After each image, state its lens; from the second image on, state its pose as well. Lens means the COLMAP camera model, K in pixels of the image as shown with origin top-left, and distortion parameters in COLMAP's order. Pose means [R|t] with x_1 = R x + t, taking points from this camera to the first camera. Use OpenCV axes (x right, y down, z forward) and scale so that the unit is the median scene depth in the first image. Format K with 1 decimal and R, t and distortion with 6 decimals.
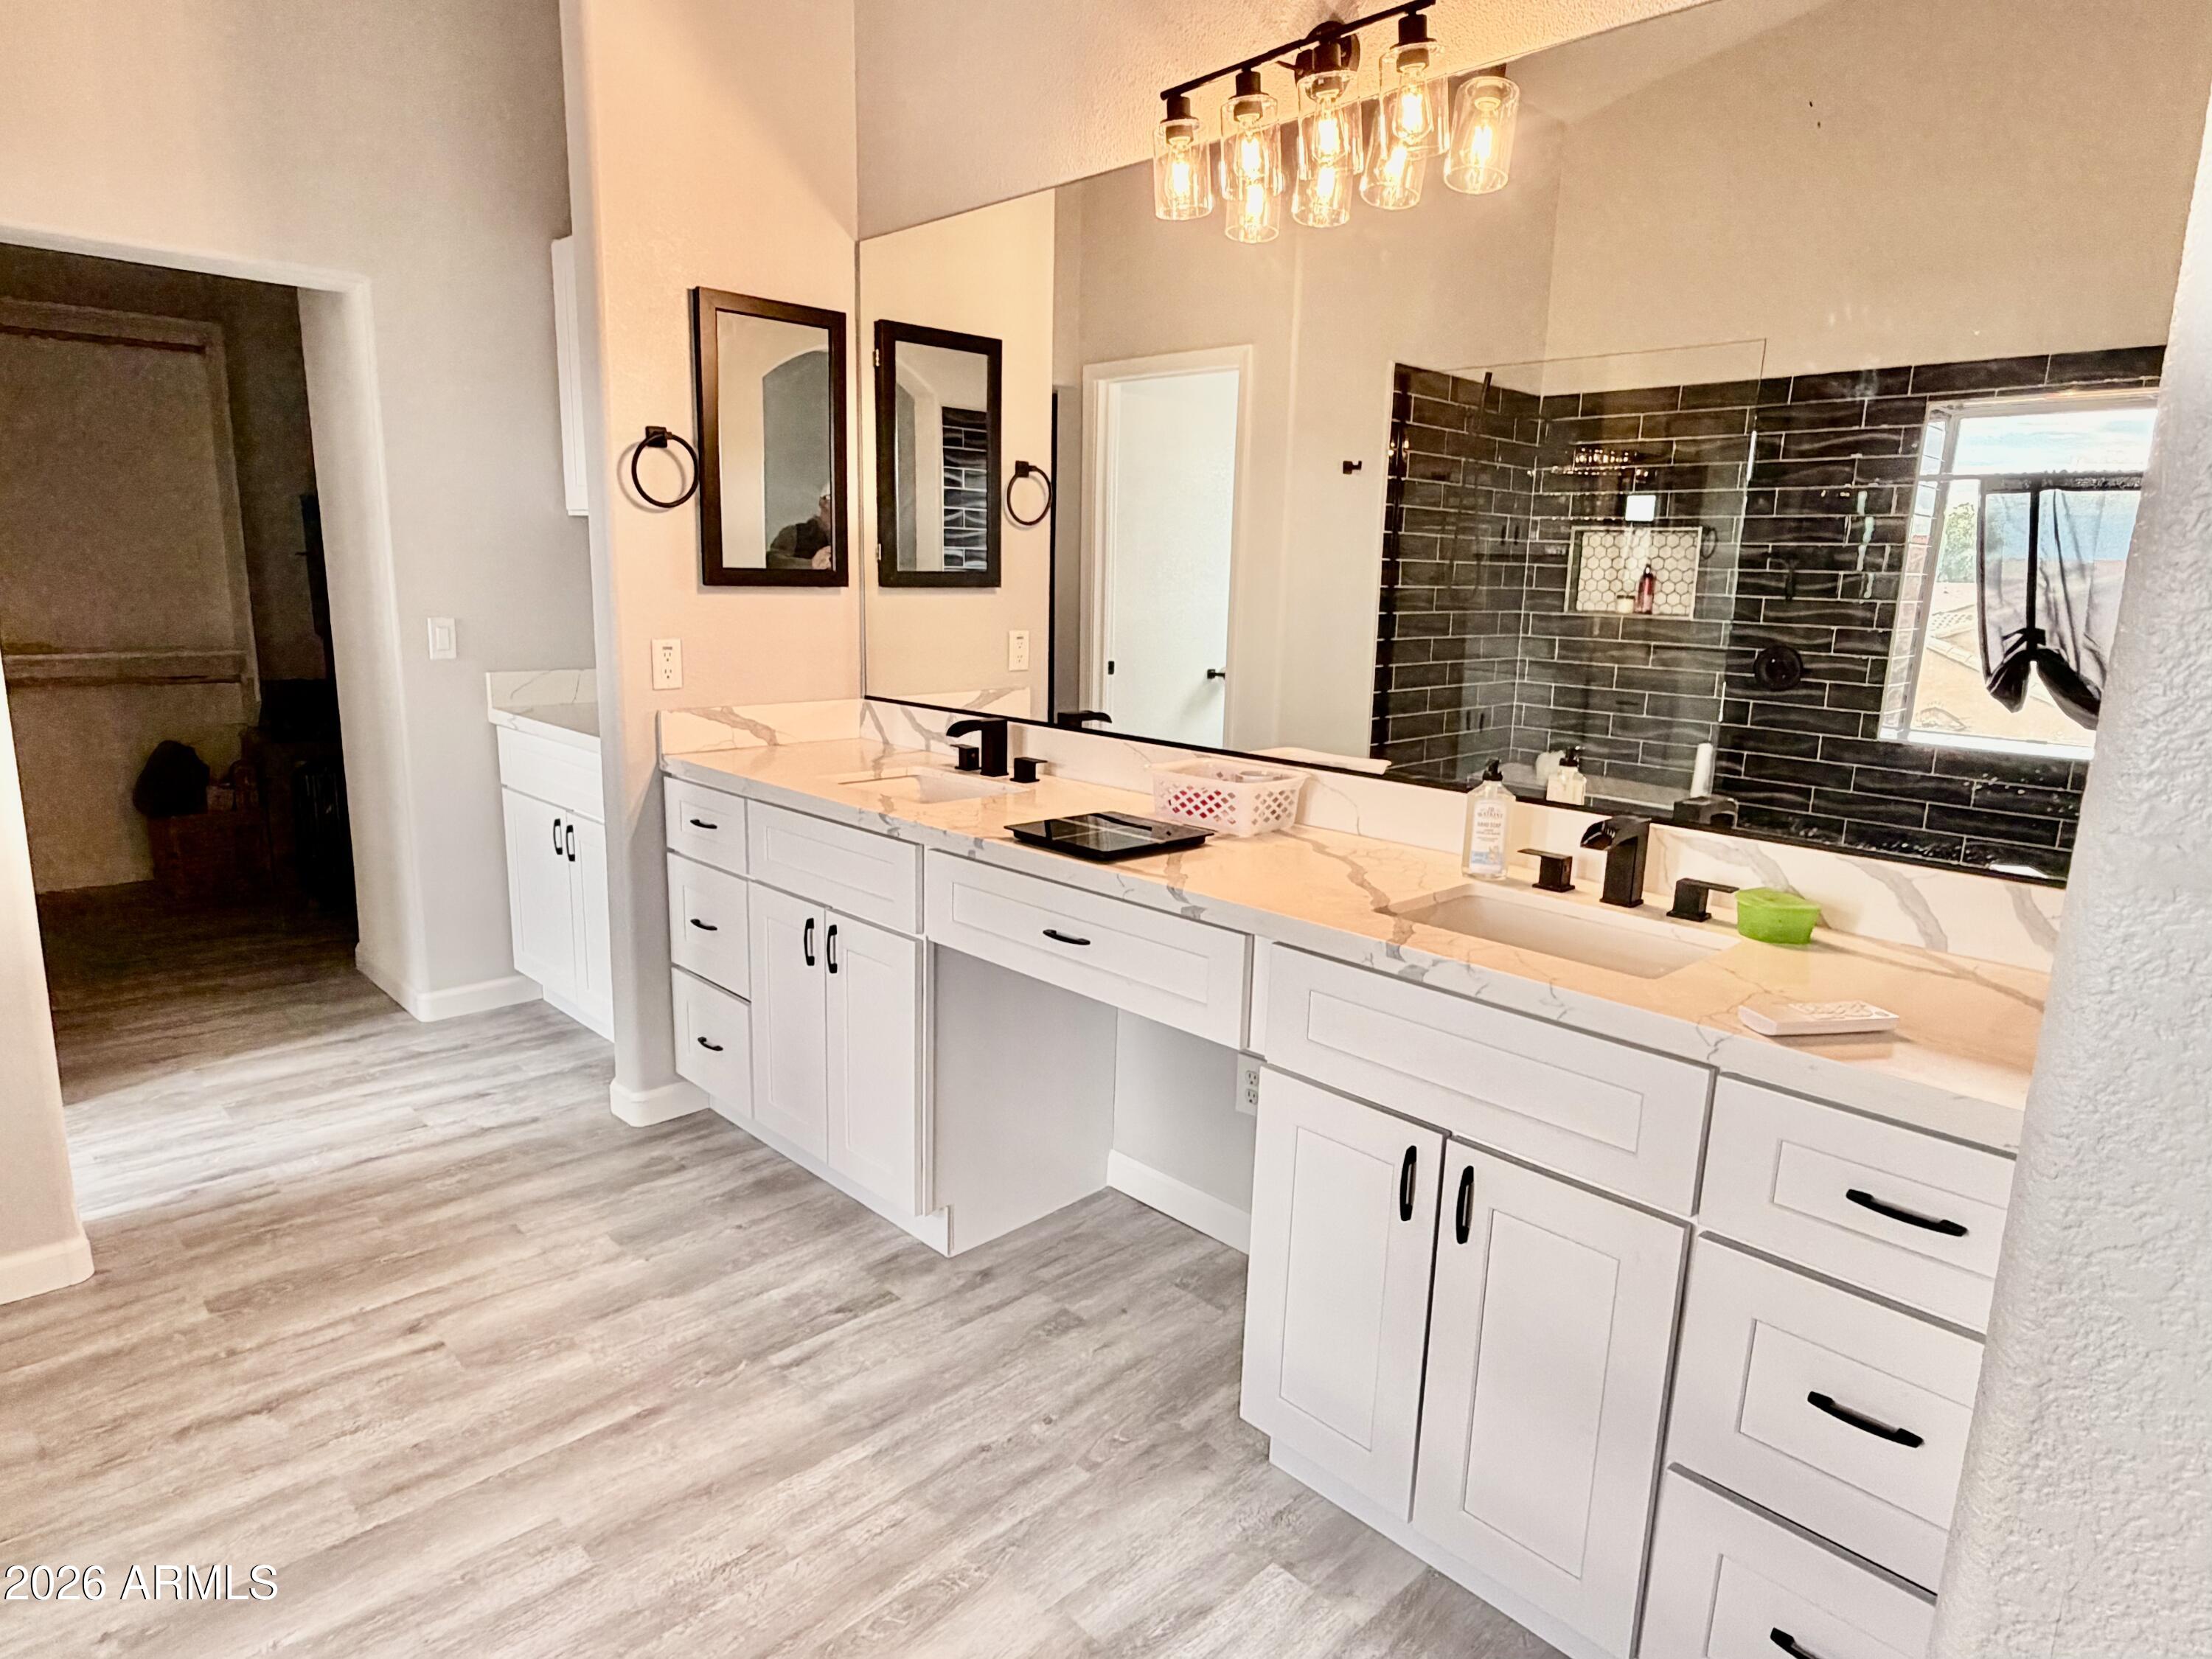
lens RADIAL K [[1300.7, 0, 1101.7], [0, 1300.7, 831.4], [0, 0, 1]] dist [-0.001941, -0.000376]
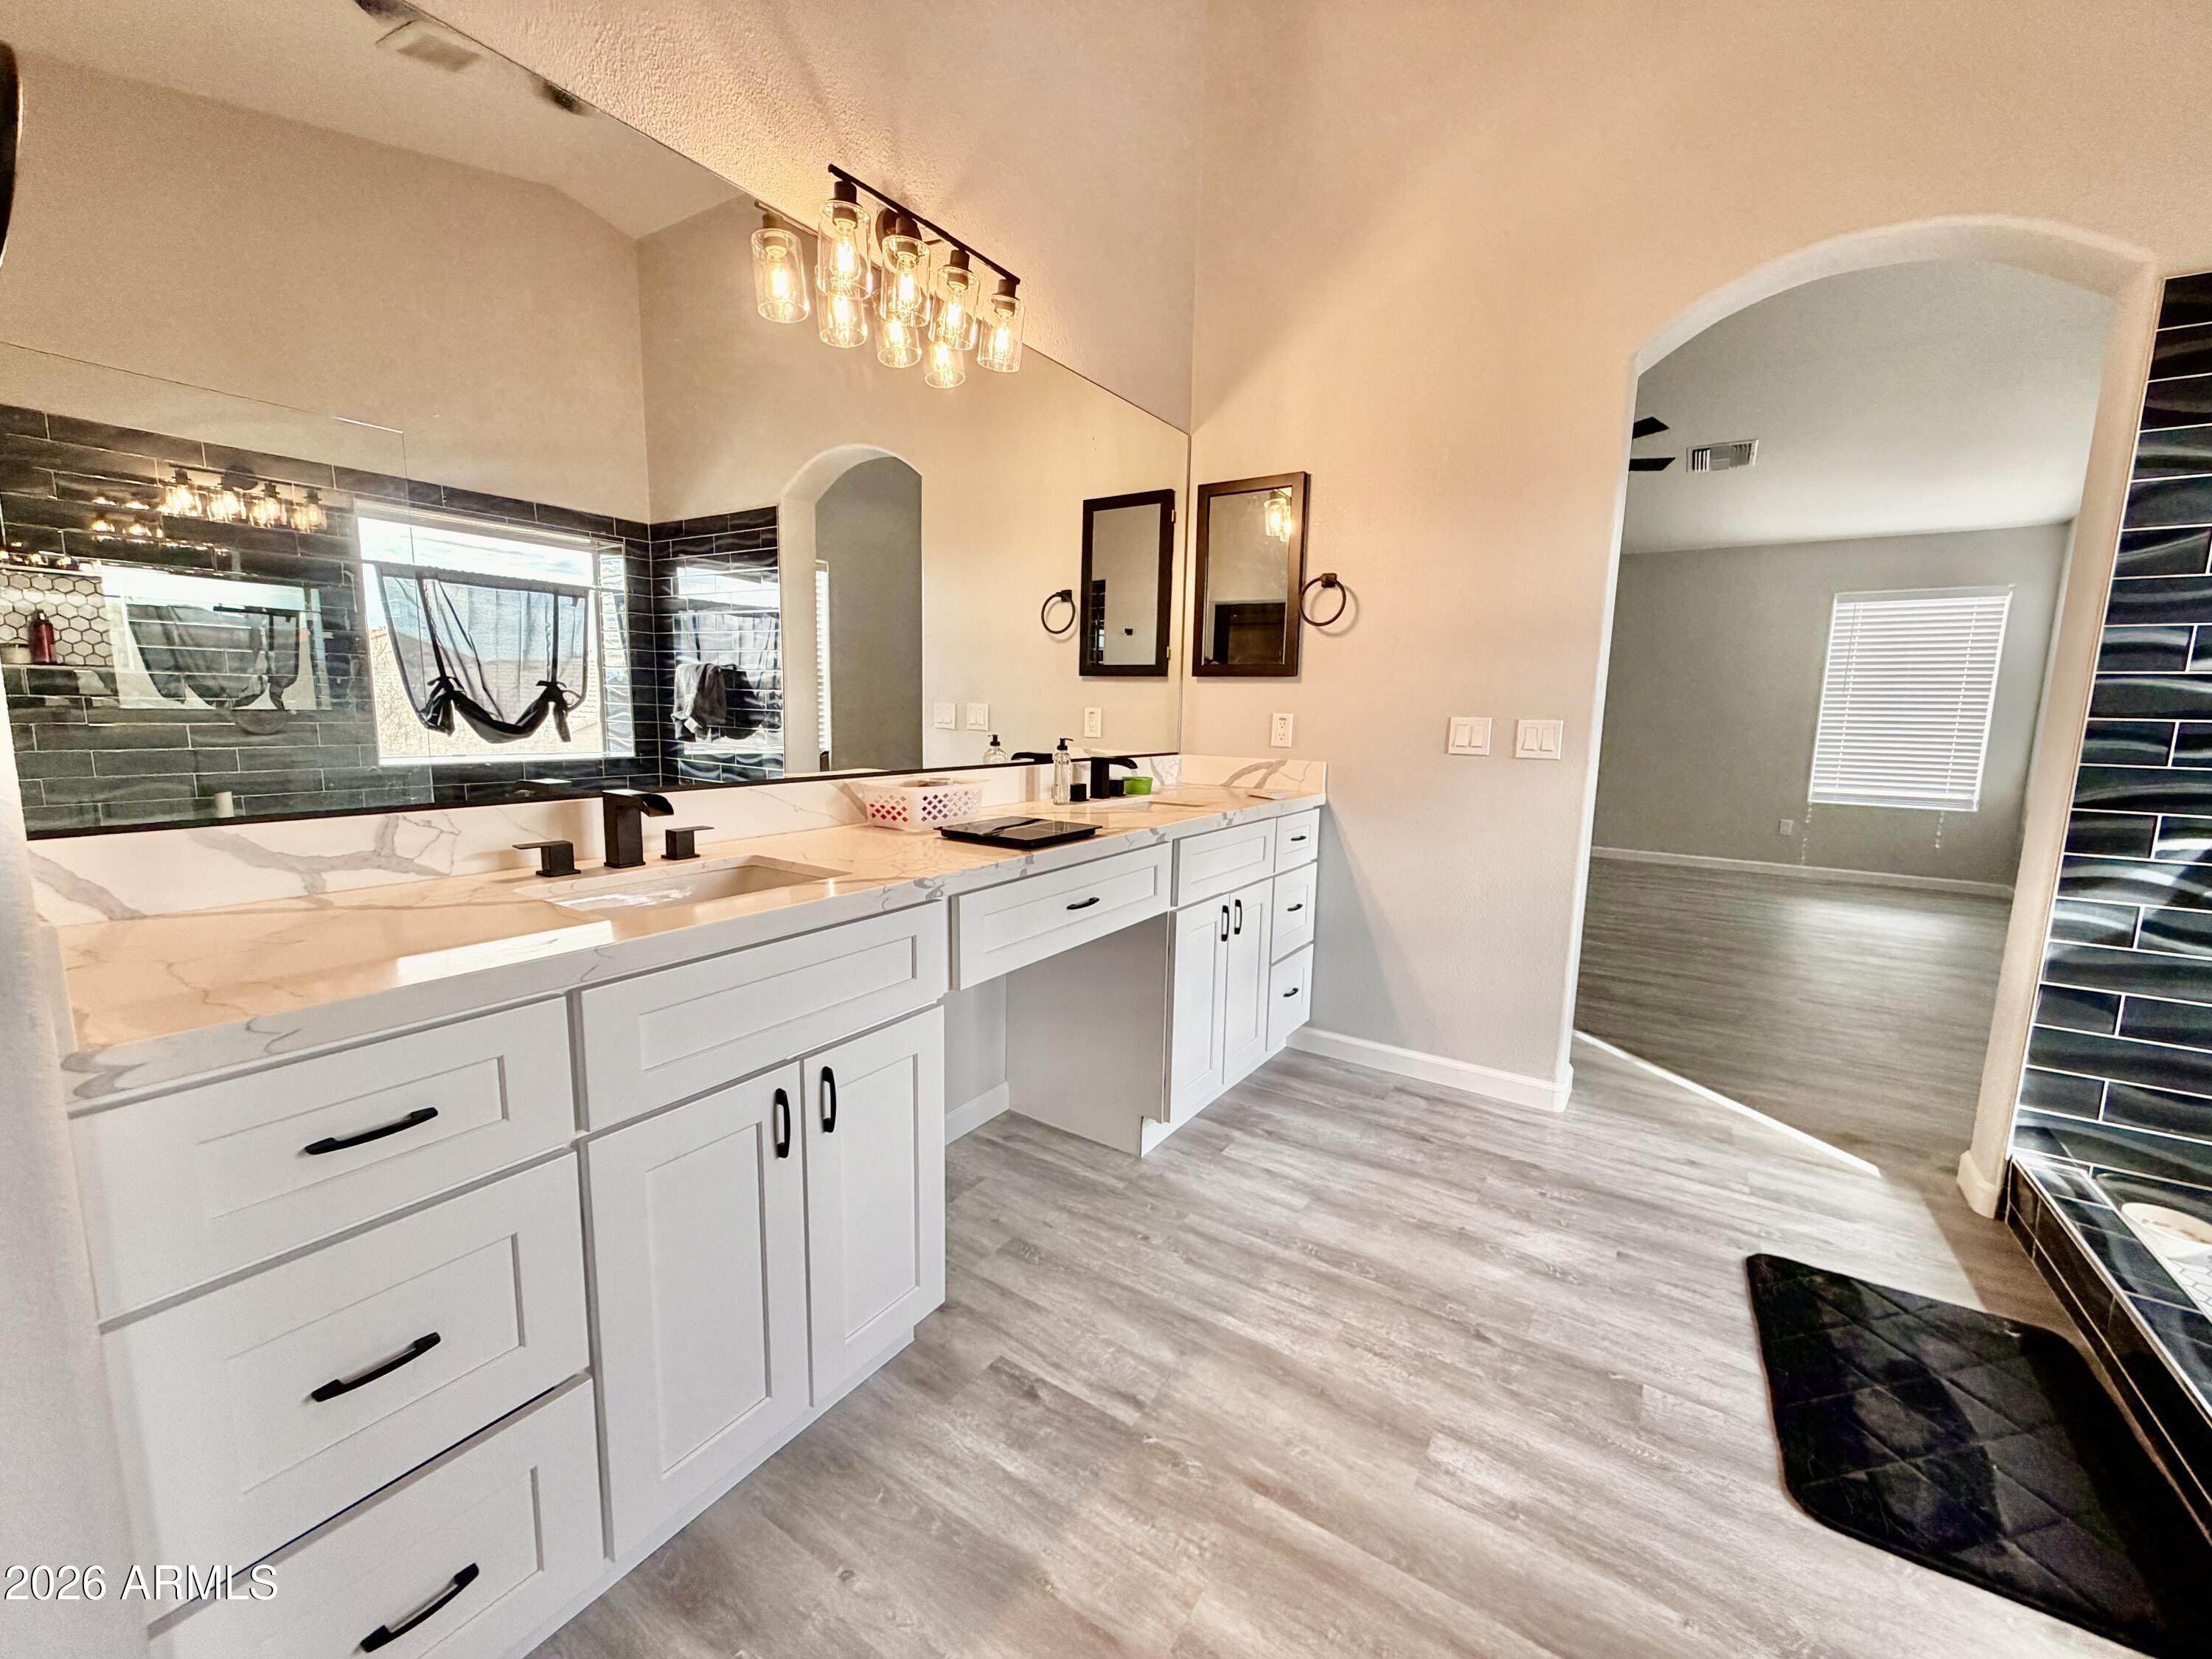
lens RADIAL K [[884.4, 0, 1102.2], [0, 884.4, 830.0], [0, 0, 1]] dist [-0.000830, -0.000151]
pose [[-0.210268, -0.172945, 0.962225, -0.828230], [0.169016, 0.962978, 0.210014, -0.163243], [-0.962923, 0.206791, -0.173253, 1.075262]]
